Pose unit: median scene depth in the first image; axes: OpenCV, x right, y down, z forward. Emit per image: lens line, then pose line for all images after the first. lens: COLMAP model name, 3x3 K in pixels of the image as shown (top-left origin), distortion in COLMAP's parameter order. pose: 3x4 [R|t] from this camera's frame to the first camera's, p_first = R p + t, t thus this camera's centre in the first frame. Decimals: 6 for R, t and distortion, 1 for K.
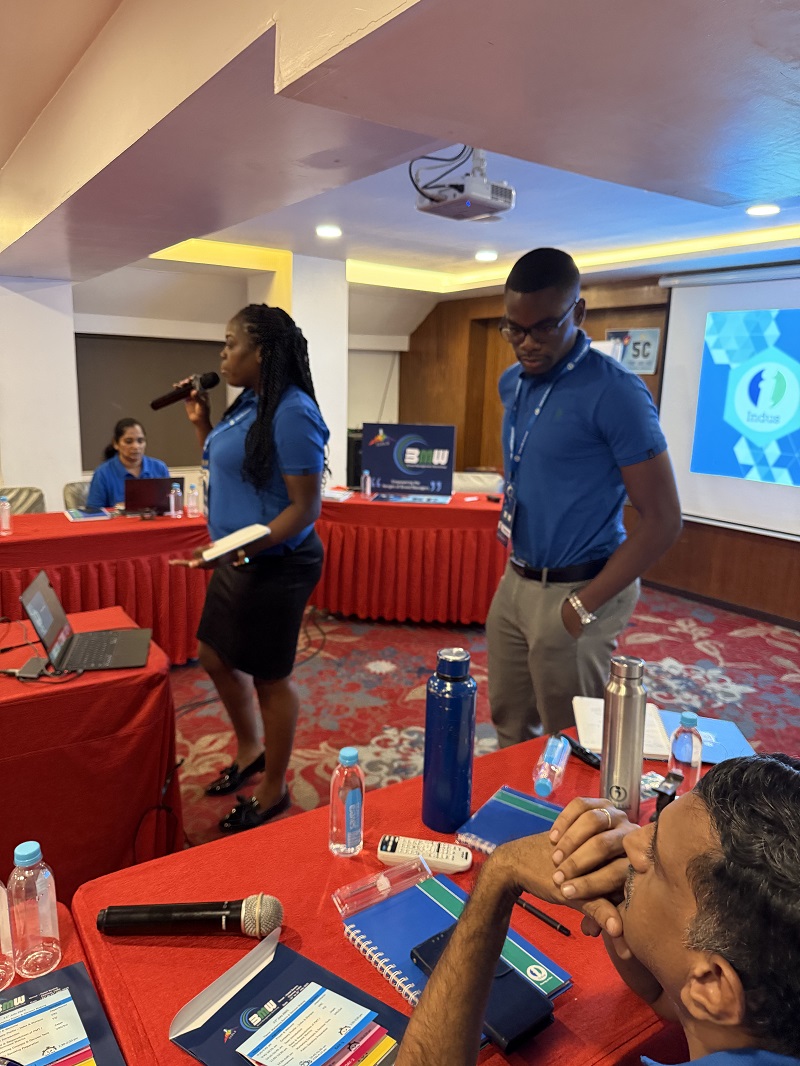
lens RADIAL K [[753.0, 0, 406.6], [0, 753.0, 538.1], [0, 0, 1]] dist [0.061393, -0.086022]
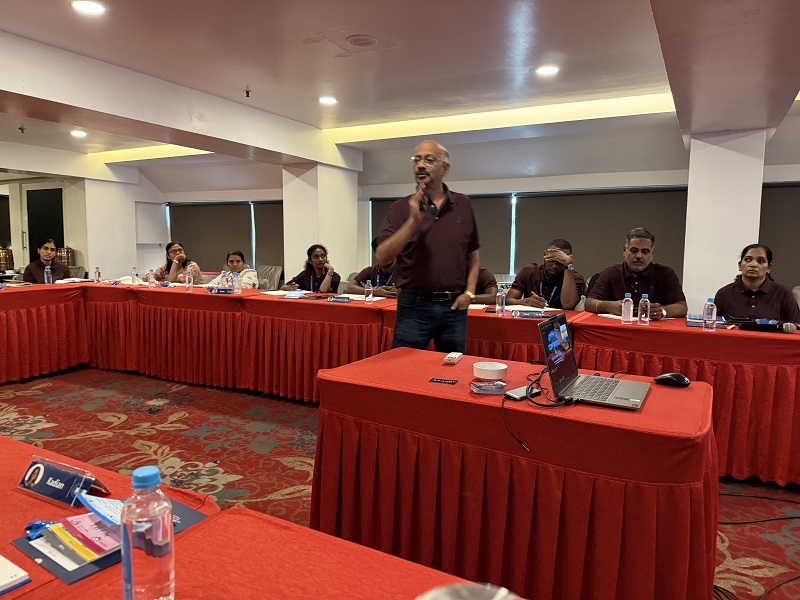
lens RADIAL K [[565.1, 0, 400.0], [0, 565.1, 300.0], [0, 0, 1]] dist [0.061393, -0.086022]
pose [[0.446018, 0.067756, -0.892456, 0.995055], [-0.182794, 0.983009, -0.016723, -0.070280], [0.876159, 0.170595, 0.450825, 0.799873]]
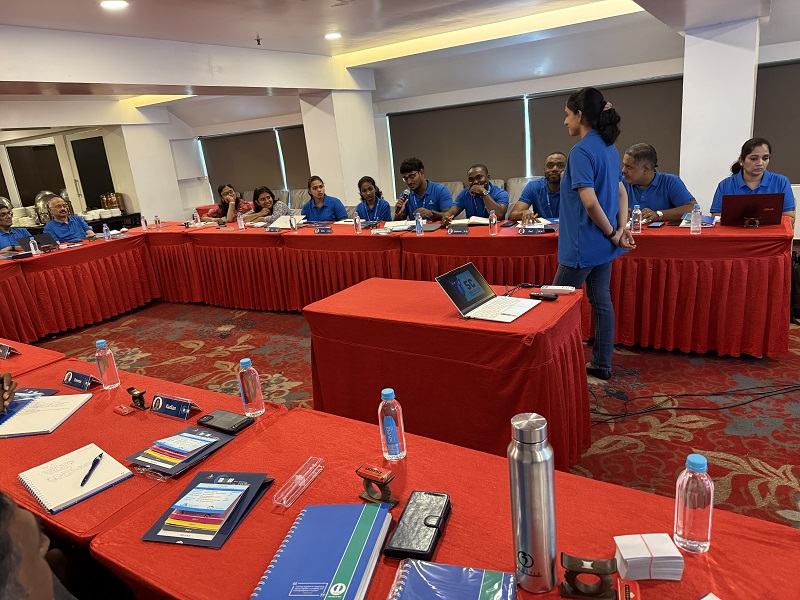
lens RADIAL K [[565.1, 0, 400.0], [0, 565.1, 300.0], [0, 0, 1]] dist [0.061393, -0.086022]
pose [[0.394256, 0.193830, -0.898327, 1.129628], [-0.080197, 0.981032, 0.176478, -0.128792], [0.915495, 0.002466, 0.402322, 0.765261]]
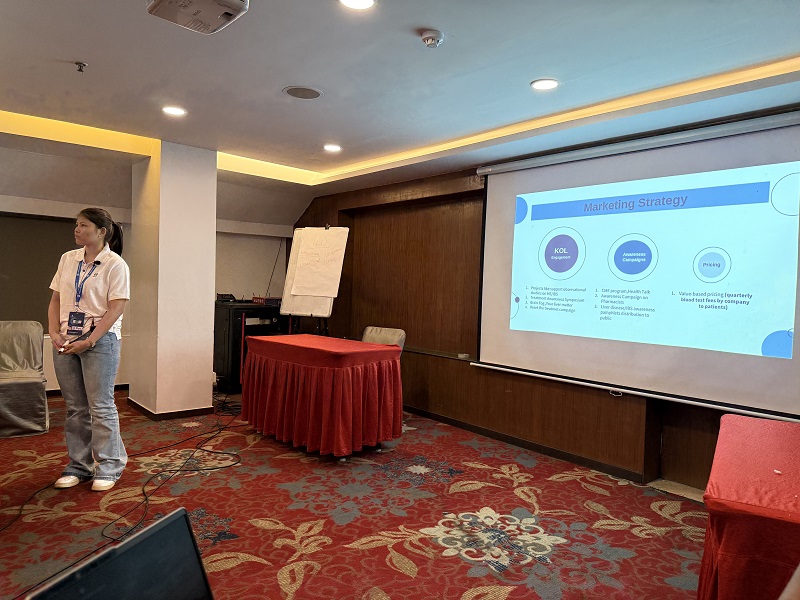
lens RADIAL K [[565.1, 0, 400.0], [0, 565.1, 300.0], [0, 0, 1]] dist [0.061393, -0.086022]
pose [[0.994586, 0.001772, 0.103904, 0.148859], [0.016315, 0.984794, -0.172961, 0.016638], [-0.102630, 0.173720, 0.979433, 0.220695]]
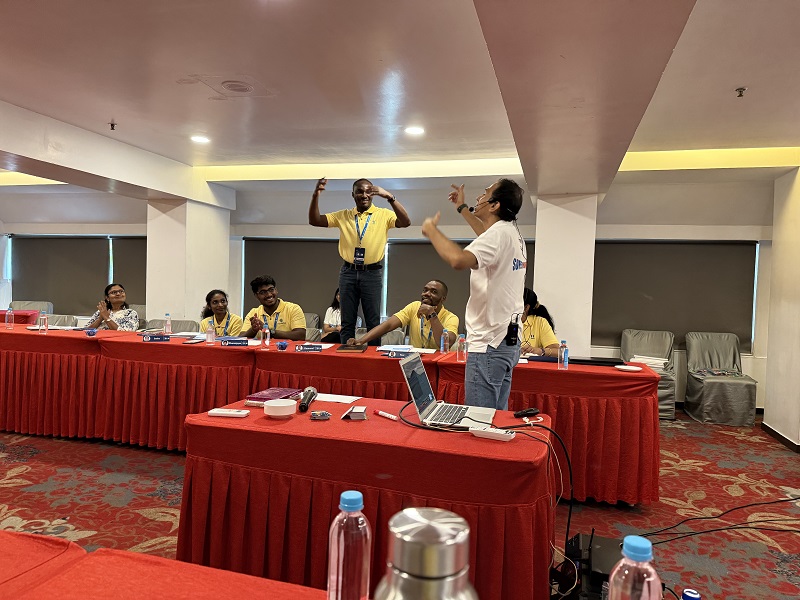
lens RADIAL K [[572.2, 0, 404.8], [0, 572.2, 303.7], [0, 0, 1]] dist [0.026992, -0.034406]
pose [[0.635079, 0.016085, -0.772279, 1.024611], [-0.173248, 0.977279, -0.122114, -0.069310], [0.752768, 0.211348, 0.623436, 0.784129]]
